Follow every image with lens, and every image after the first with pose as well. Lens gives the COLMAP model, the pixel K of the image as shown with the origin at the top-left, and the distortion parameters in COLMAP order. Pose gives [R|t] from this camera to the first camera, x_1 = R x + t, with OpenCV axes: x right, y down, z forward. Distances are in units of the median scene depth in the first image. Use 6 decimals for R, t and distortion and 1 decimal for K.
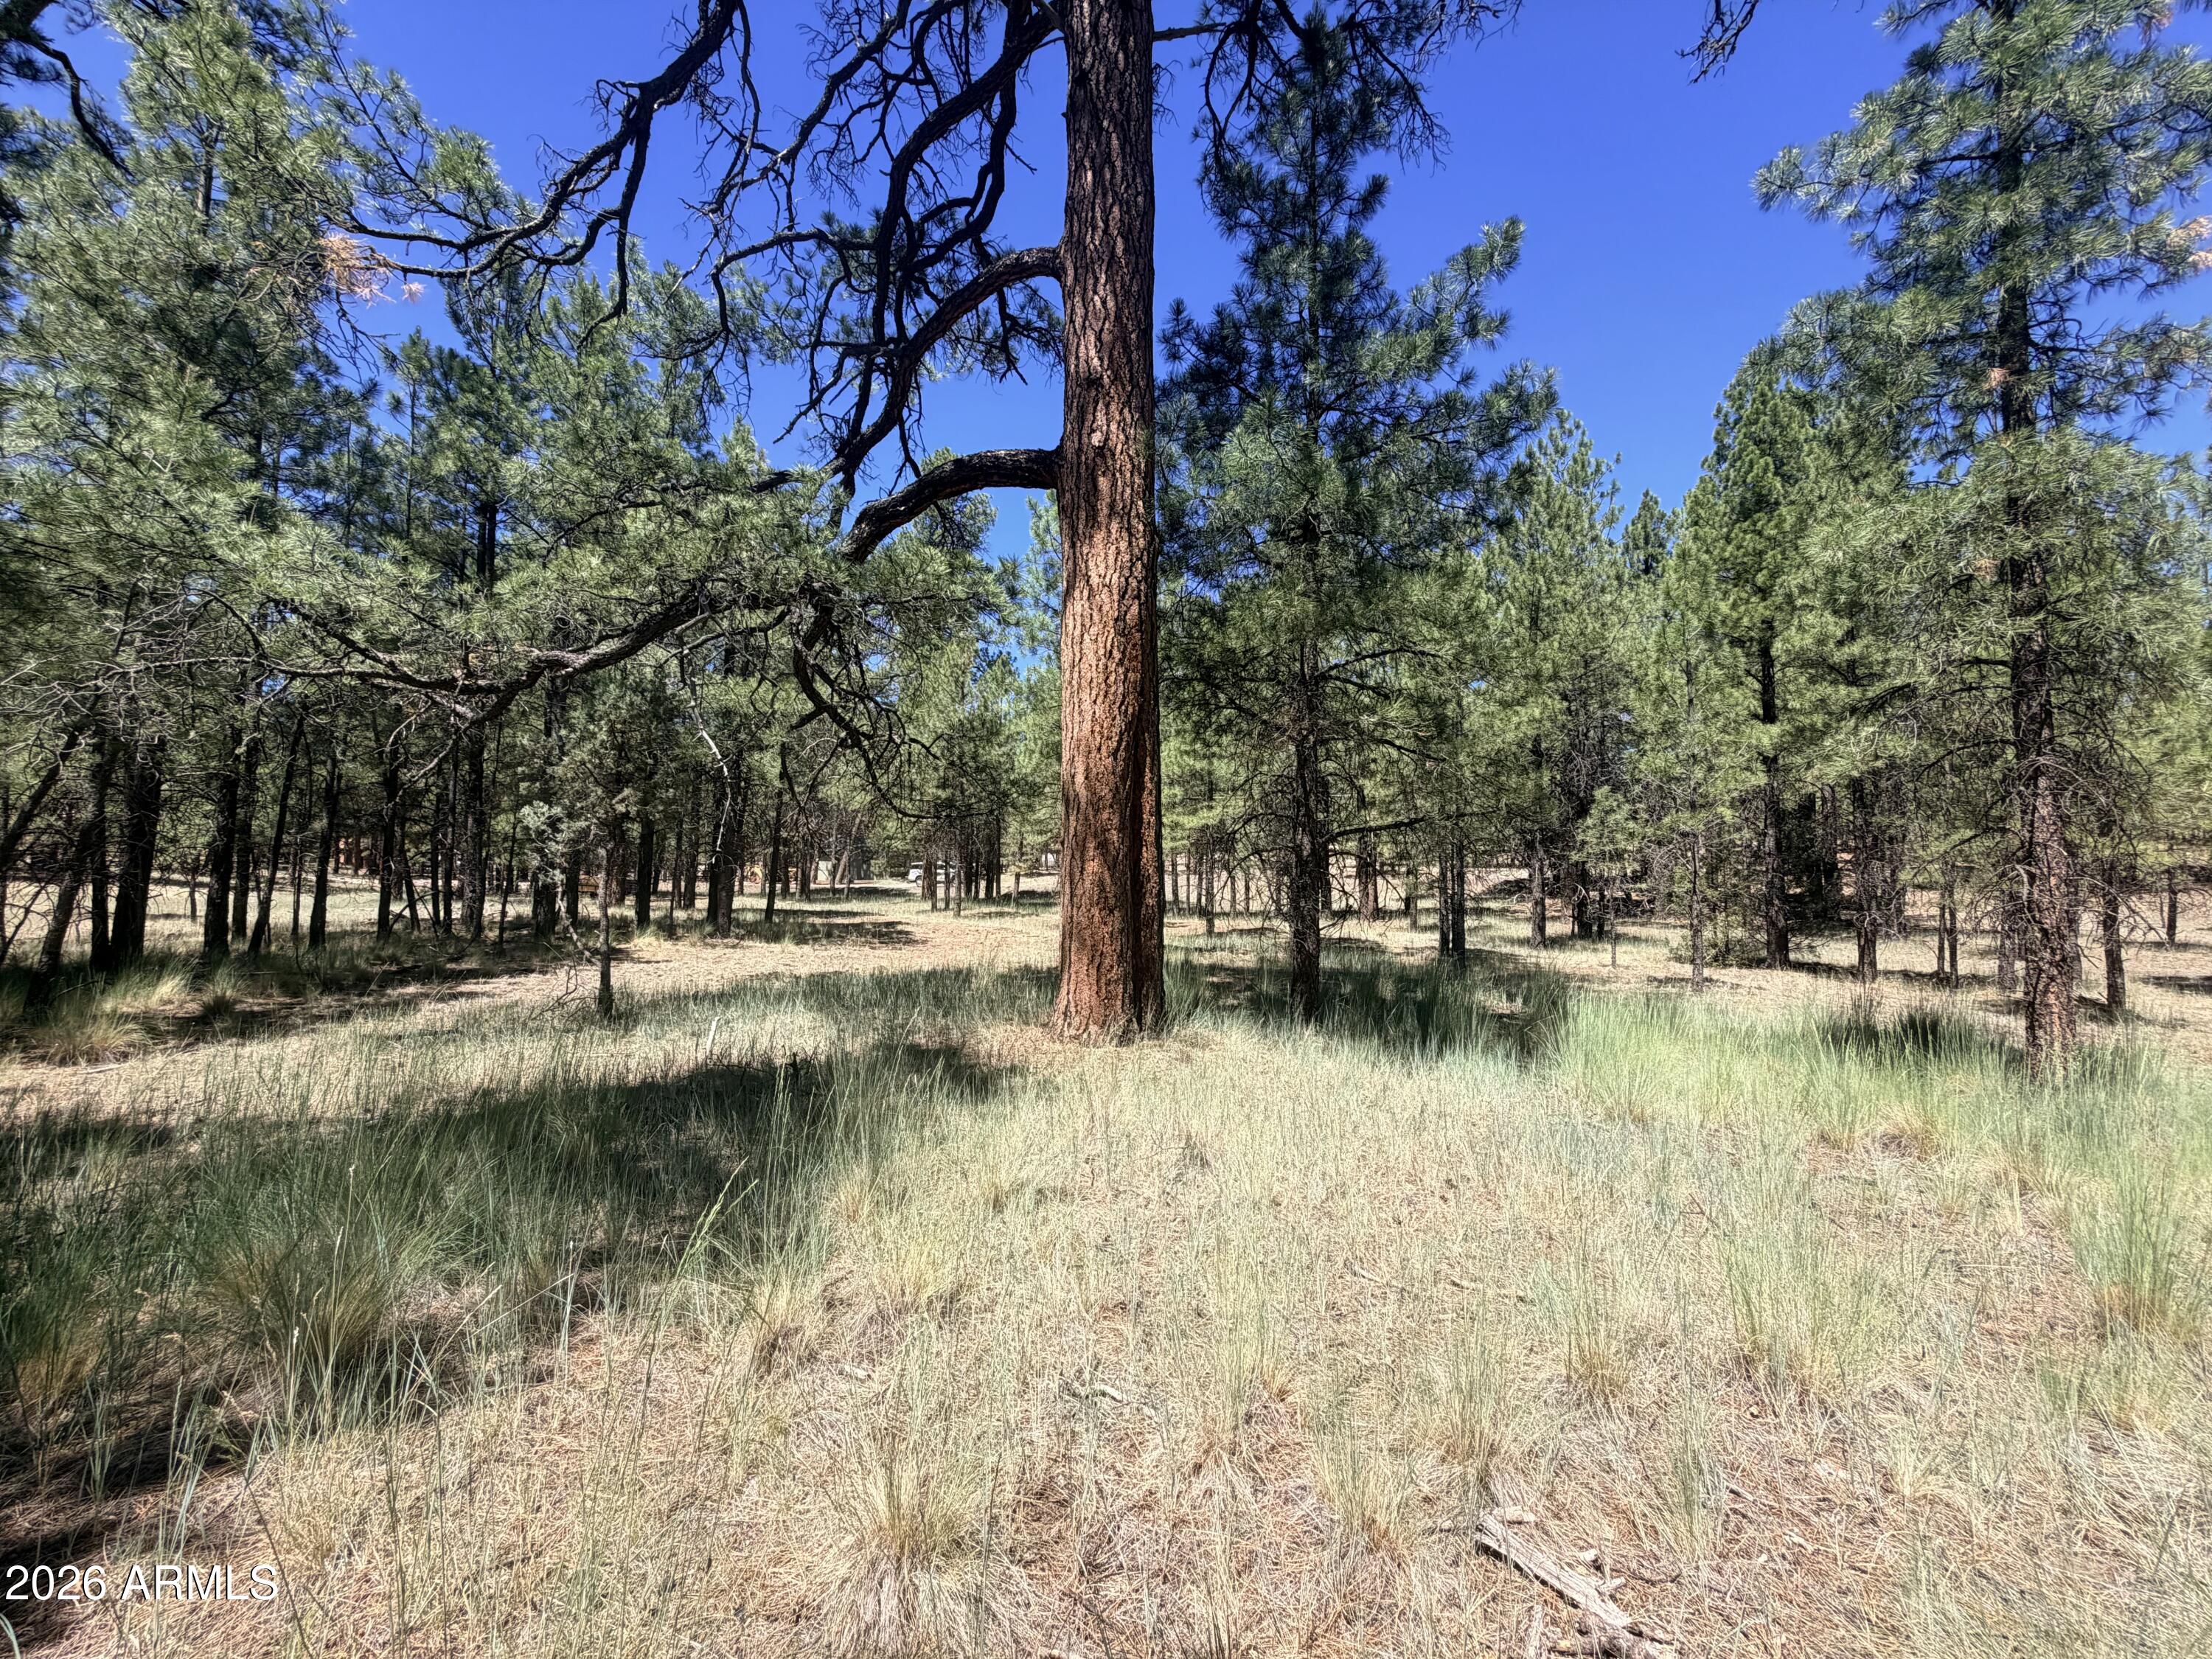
lens RADIAL K [[878.6, 0, 1106.0], [0, 878.6, 829.5], [0, 0, 1]] dist [-0.000094, 0.000256]
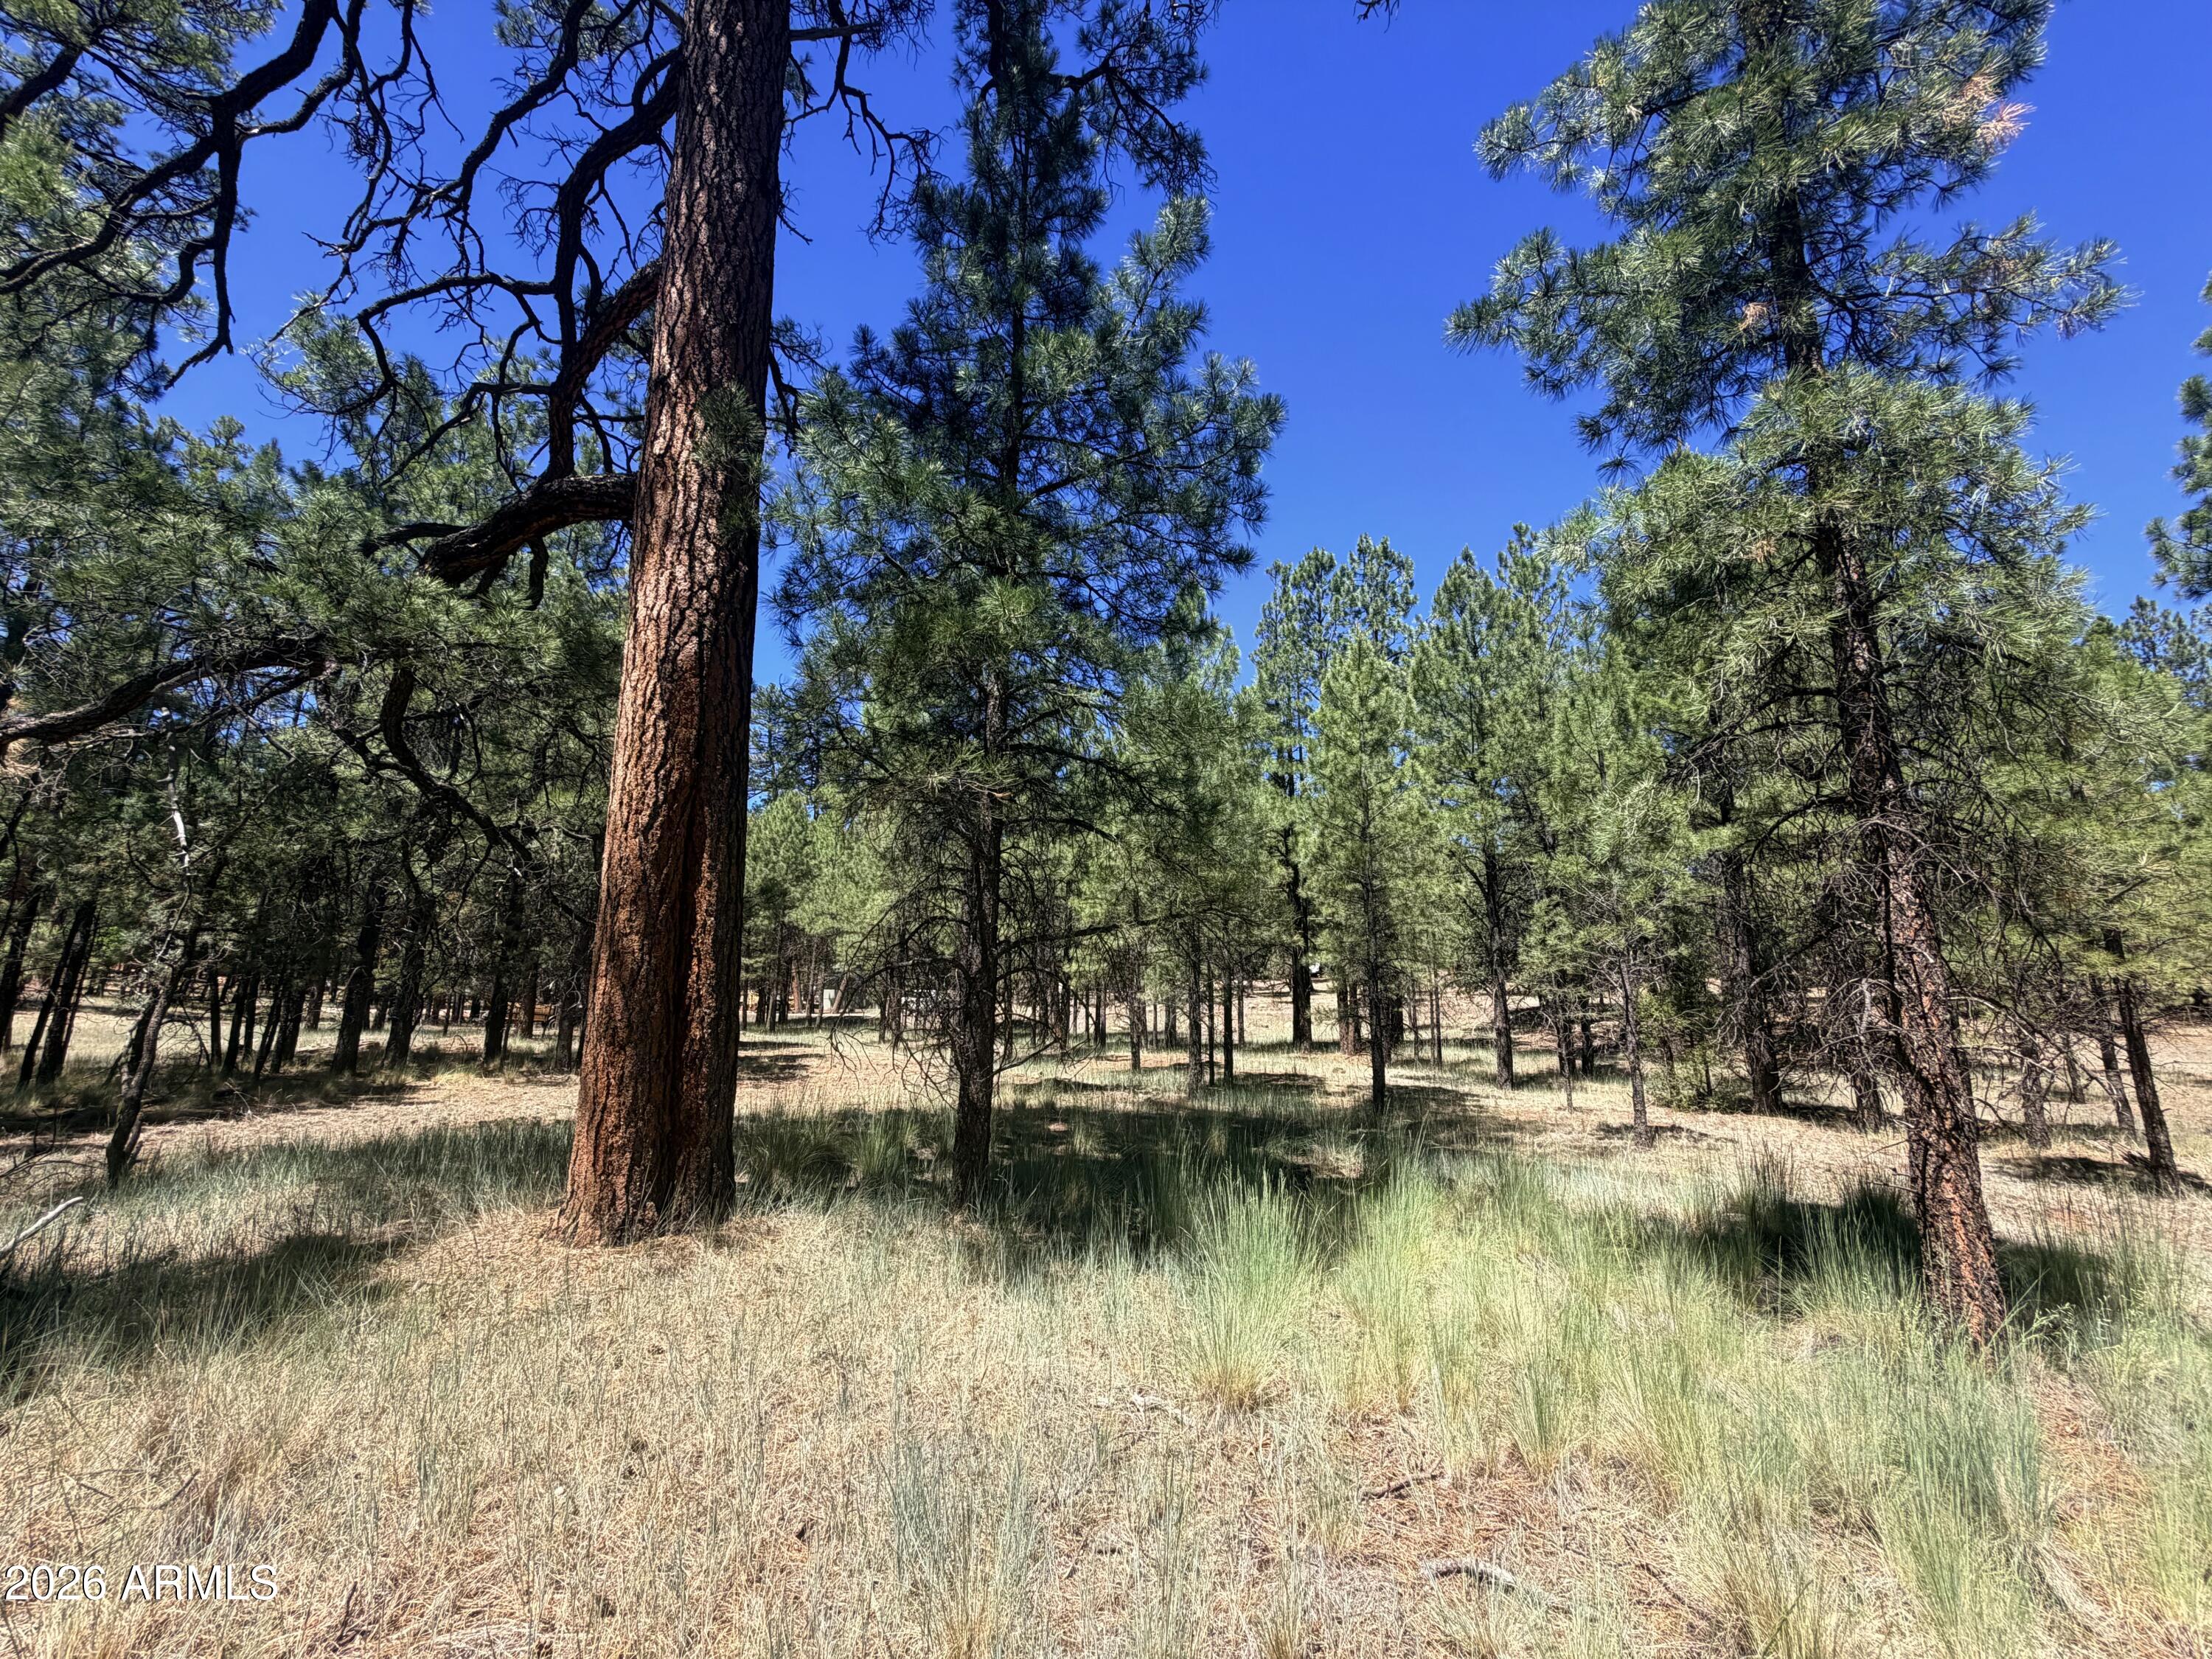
lens RADIAL K [[878.6, 0, 1106.0], [0, 878.6, 829.5], [0, 0, 1]] dist [-0.000094, 0.000256]
pose [[0.999302, -0.007745, -0.036558, 0.423649], [0.002416, 0.989631, -0.143611, 0.019959], [0.037292, 0.143423, 0.988959, 0.266389]]
